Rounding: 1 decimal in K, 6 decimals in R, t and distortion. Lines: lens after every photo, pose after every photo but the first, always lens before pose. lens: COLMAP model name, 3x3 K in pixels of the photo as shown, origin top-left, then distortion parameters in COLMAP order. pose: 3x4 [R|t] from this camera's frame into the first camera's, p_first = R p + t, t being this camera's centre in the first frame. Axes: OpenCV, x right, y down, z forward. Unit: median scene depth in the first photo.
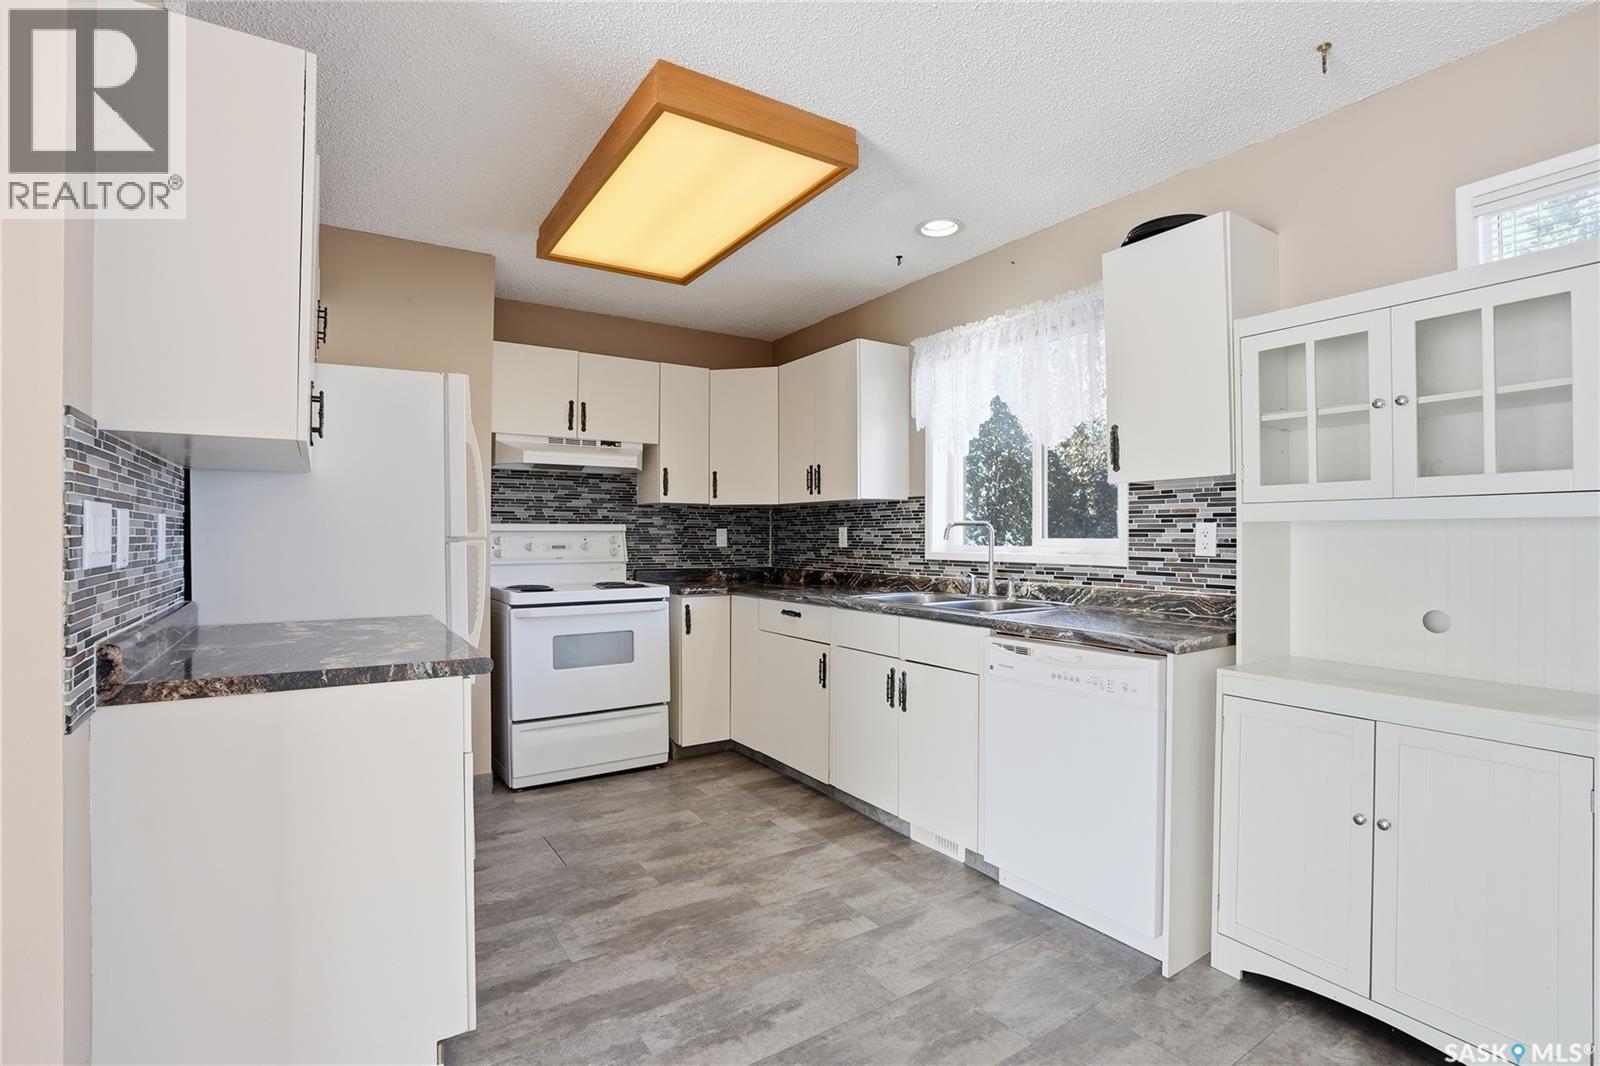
lens RADIAL K [[741.5, 0, 800.0], [0, 741.5, 533.0], [0, 0, 1]] dist [-0.065277, 0.025792]
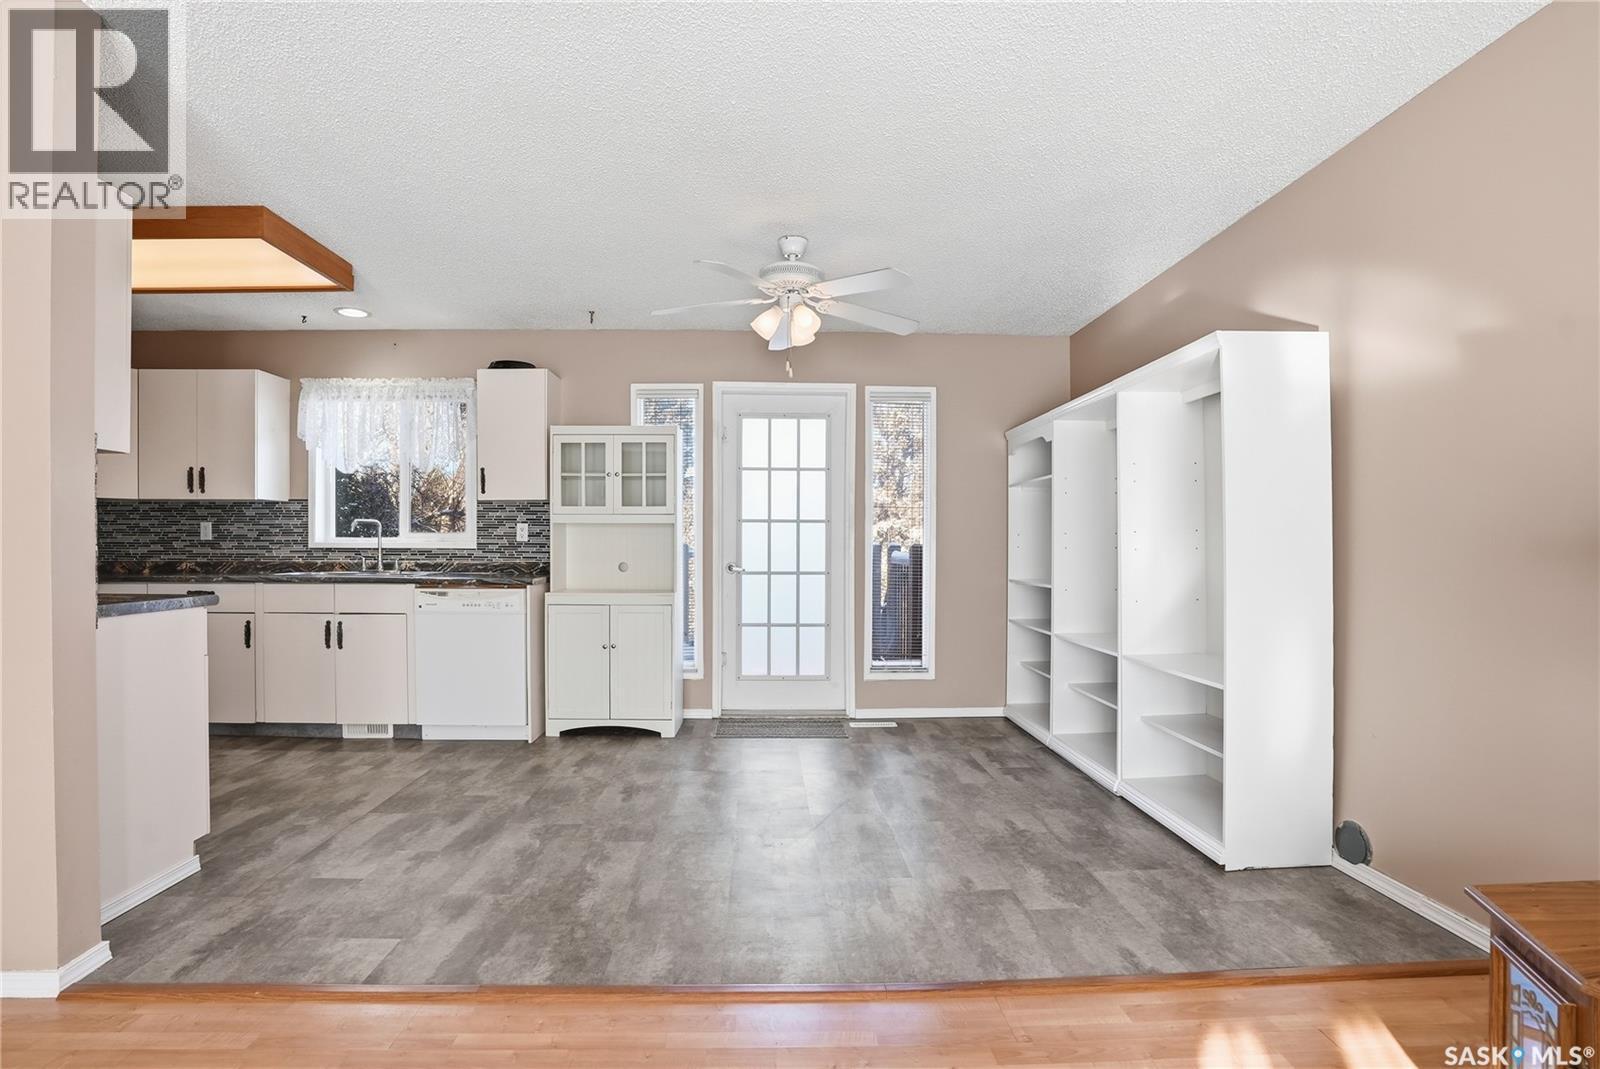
lens RADIAL K [[753.5, 0, 789.9], [0, 753.5, 556.1], [0, 0, 1]] dist [-0.052103, 0.000541]
pose [[0.511756, -0.010584, 0.859066, -0.622815], [-0.006854, 0.999842, 0.016401, 0.027882], [-0.859103, -0.014281, 0.511603, -0.479747]]
